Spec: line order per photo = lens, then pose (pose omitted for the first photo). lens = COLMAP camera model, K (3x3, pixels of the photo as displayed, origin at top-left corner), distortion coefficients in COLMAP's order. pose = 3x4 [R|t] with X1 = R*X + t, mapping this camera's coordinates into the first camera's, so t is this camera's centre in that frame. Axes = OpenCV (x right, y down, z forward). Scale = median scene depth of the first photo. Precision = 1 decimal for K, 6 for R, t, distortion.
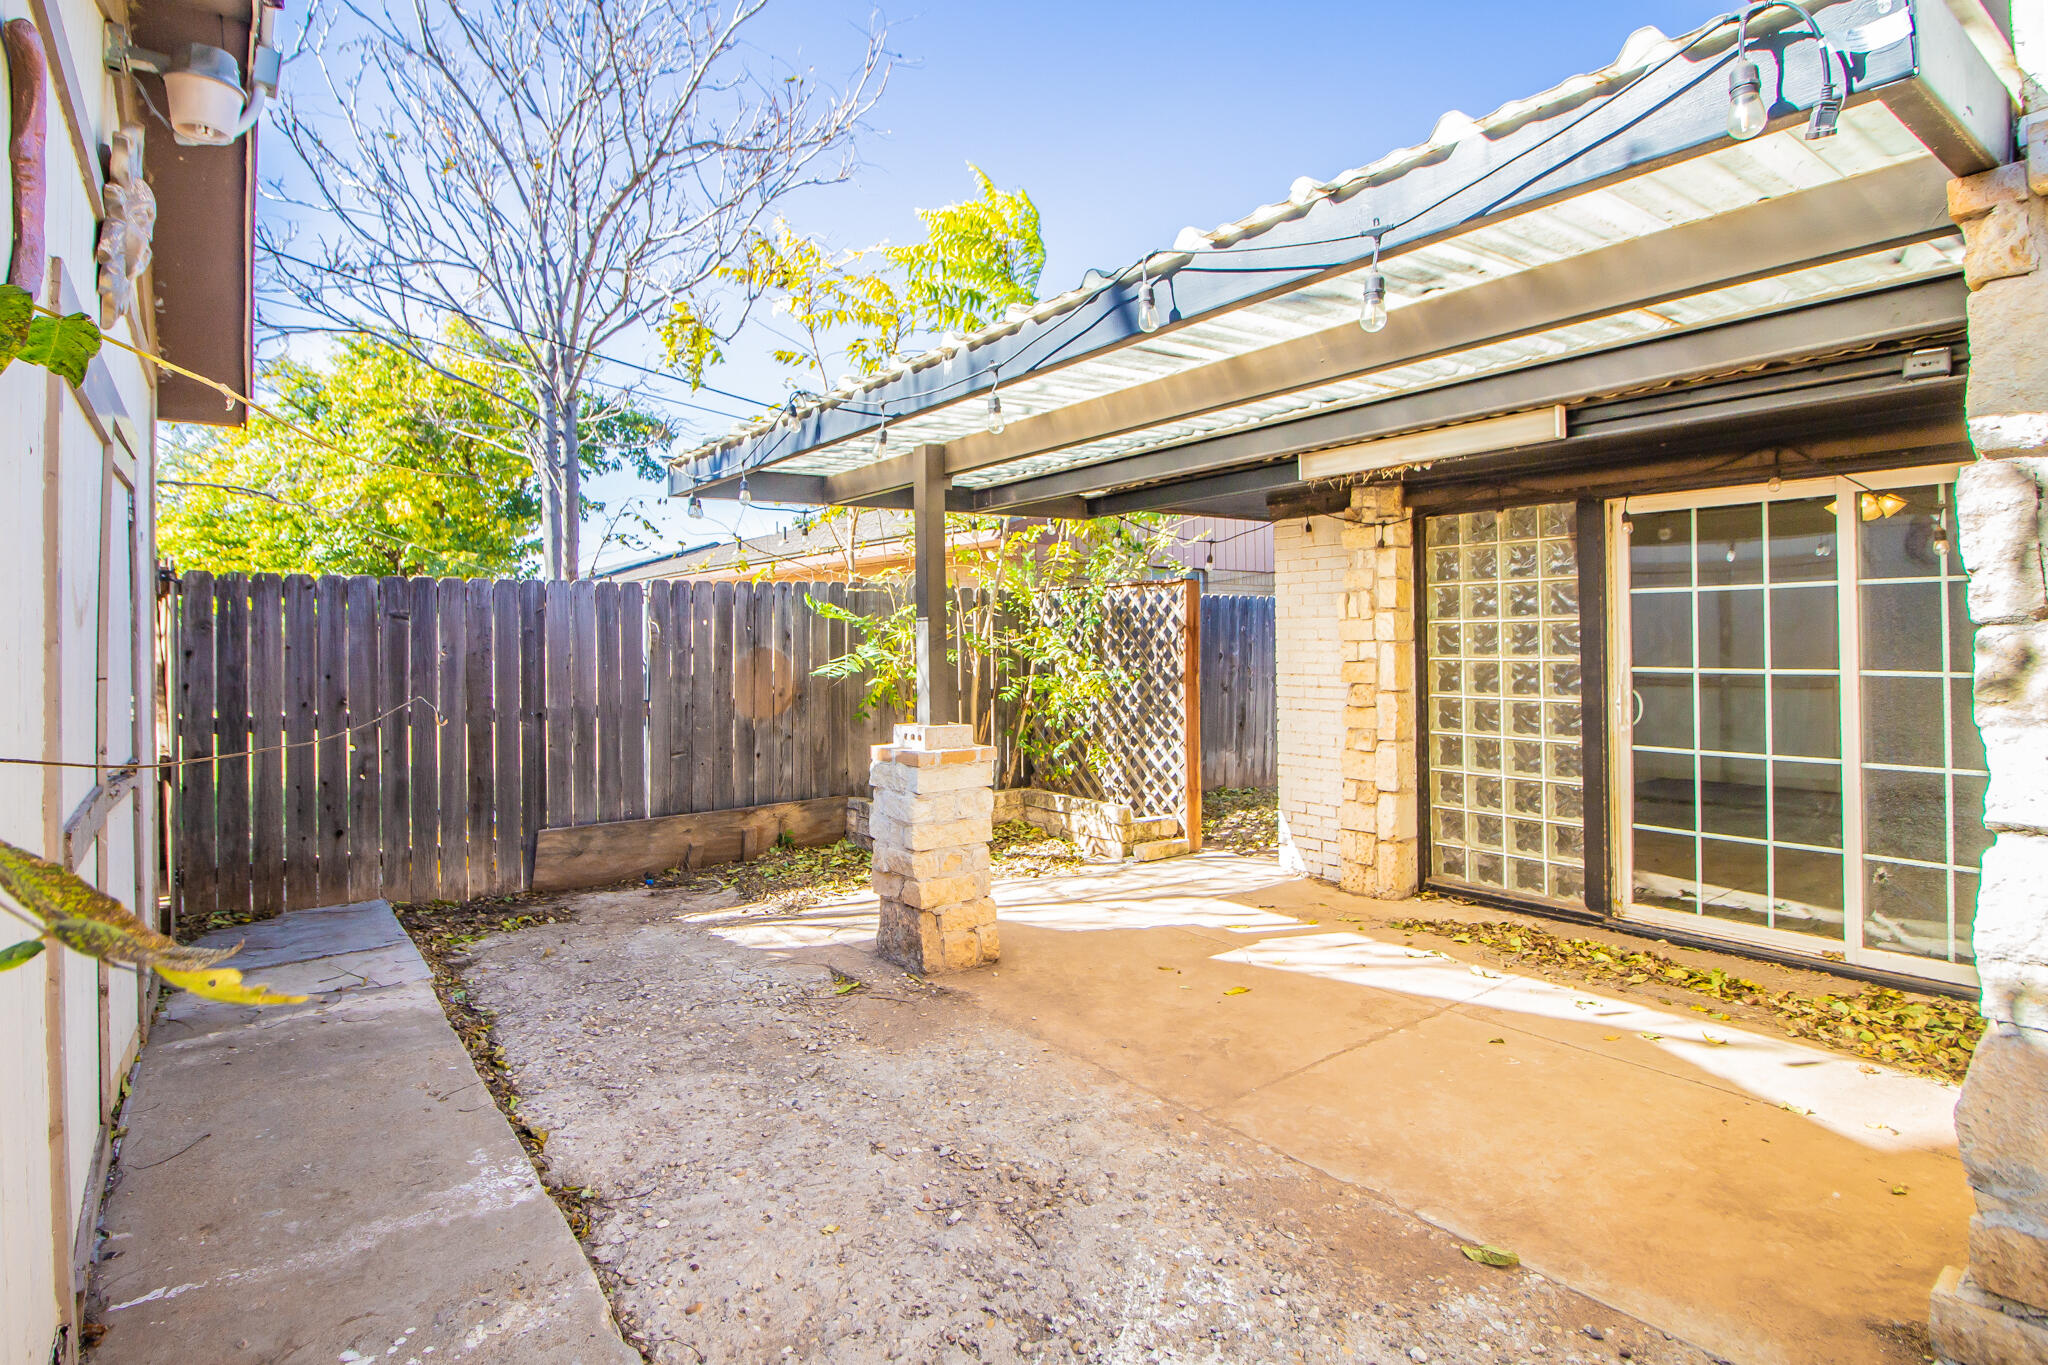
lens RADIAL K [[1001.0, 0, 991.2], [0, 1001.0, 627.5], [0, 0, 1]] dist [-0.005738, -0.007465]
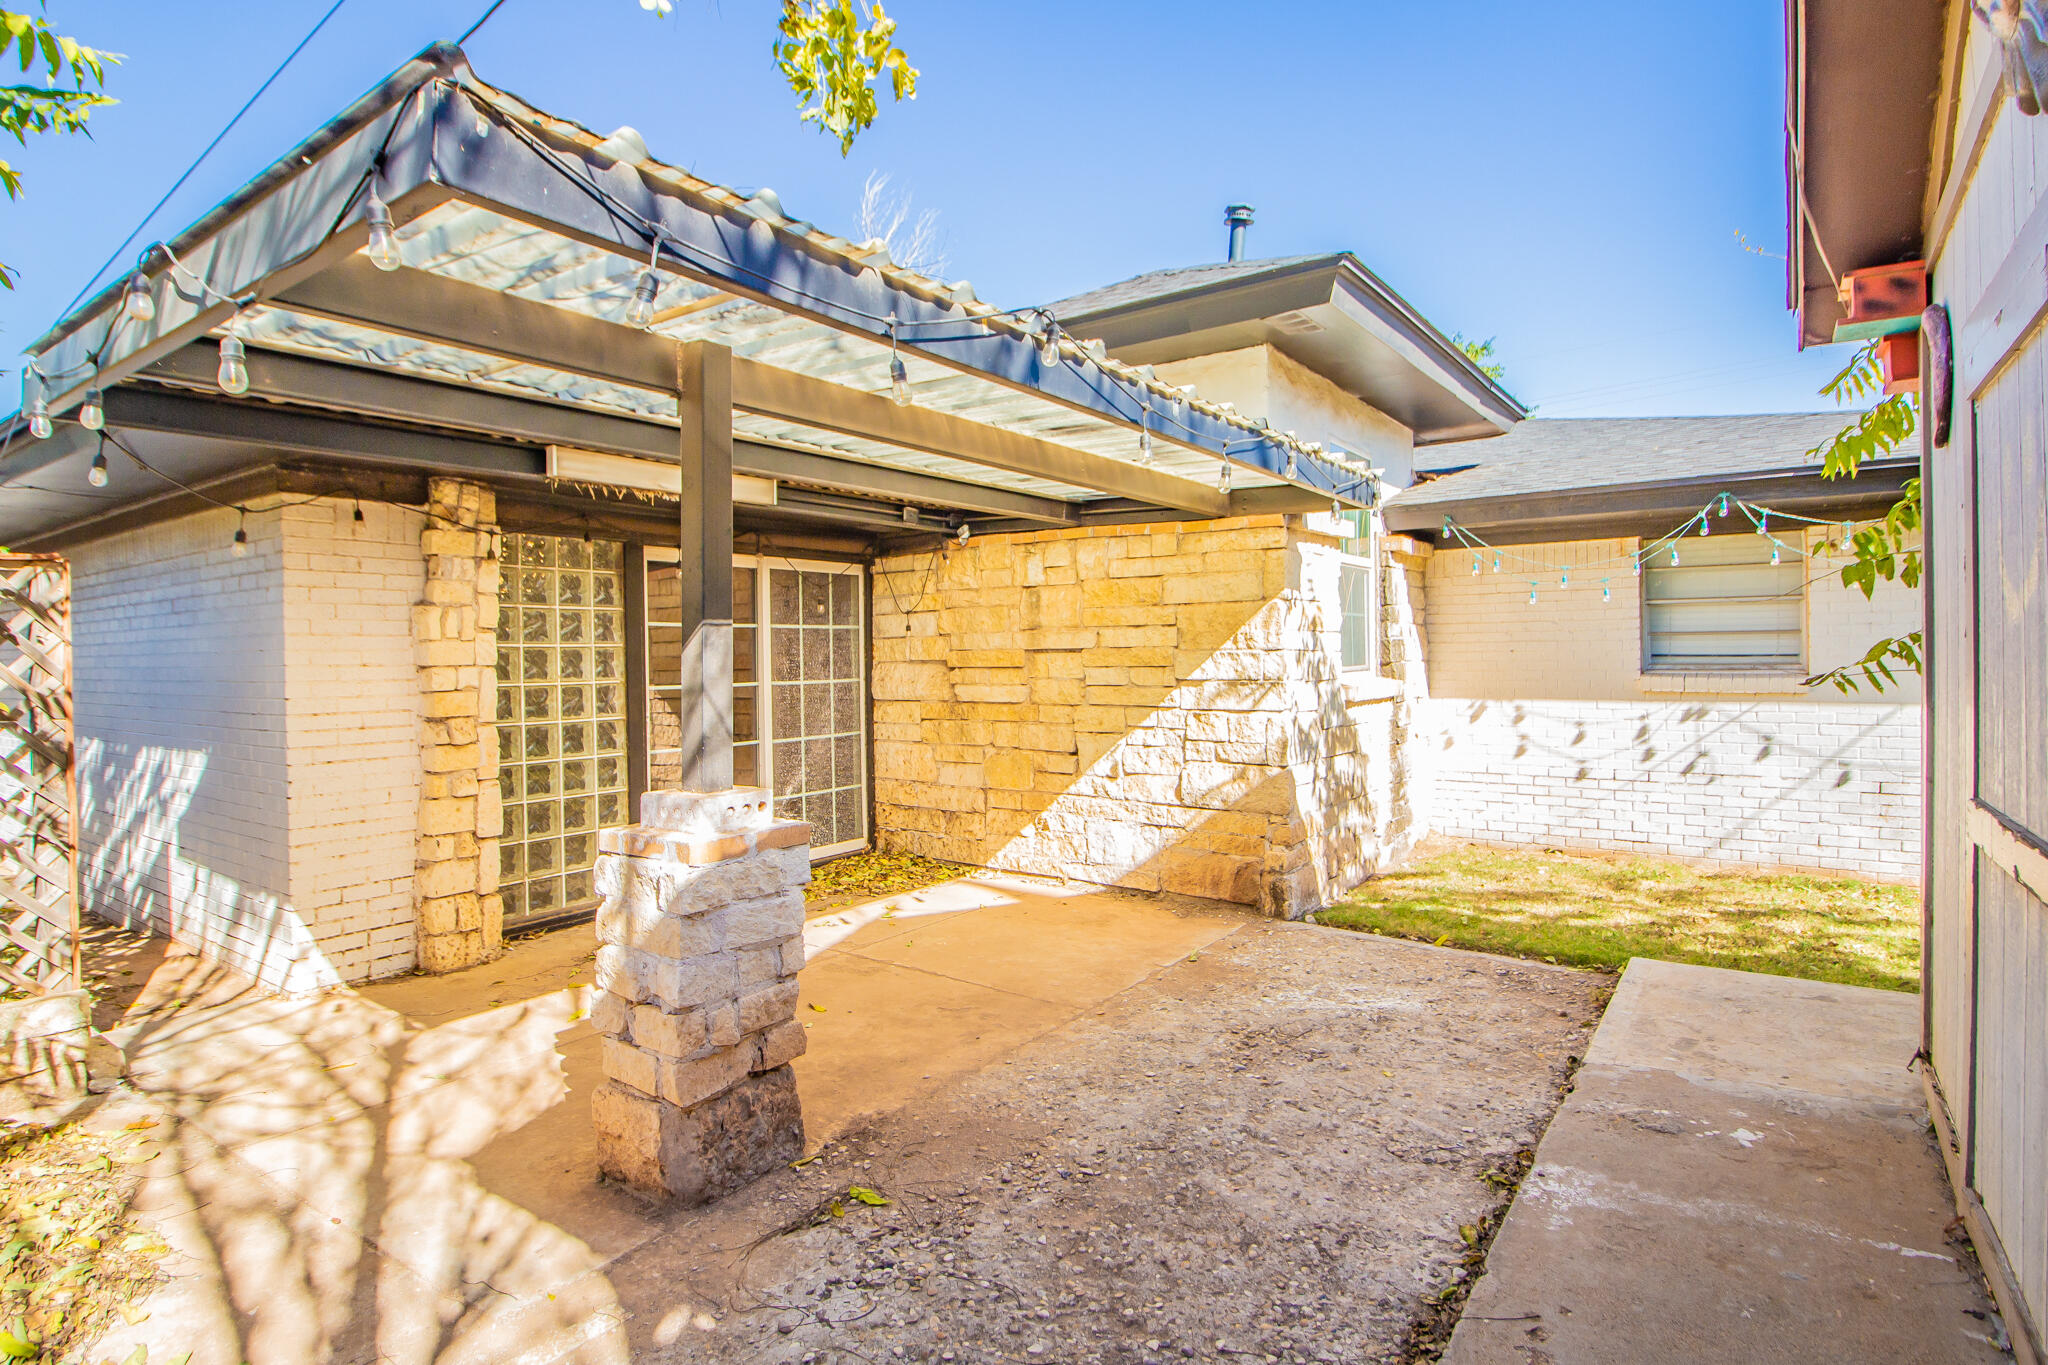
lens RADIAL K [[1001.0, 0, 1020.1], [0, 1001.0, 670.9], [0, 0, 1]] dist [-0.005738, -0.007465]
pose [[-0.269731, -0.003338, 0.962930, -0.600459], [0.001647, 0.999991, 0.003928, 0.015719], [-0.962934, 0.002646, -0.269723, 0.823713]]
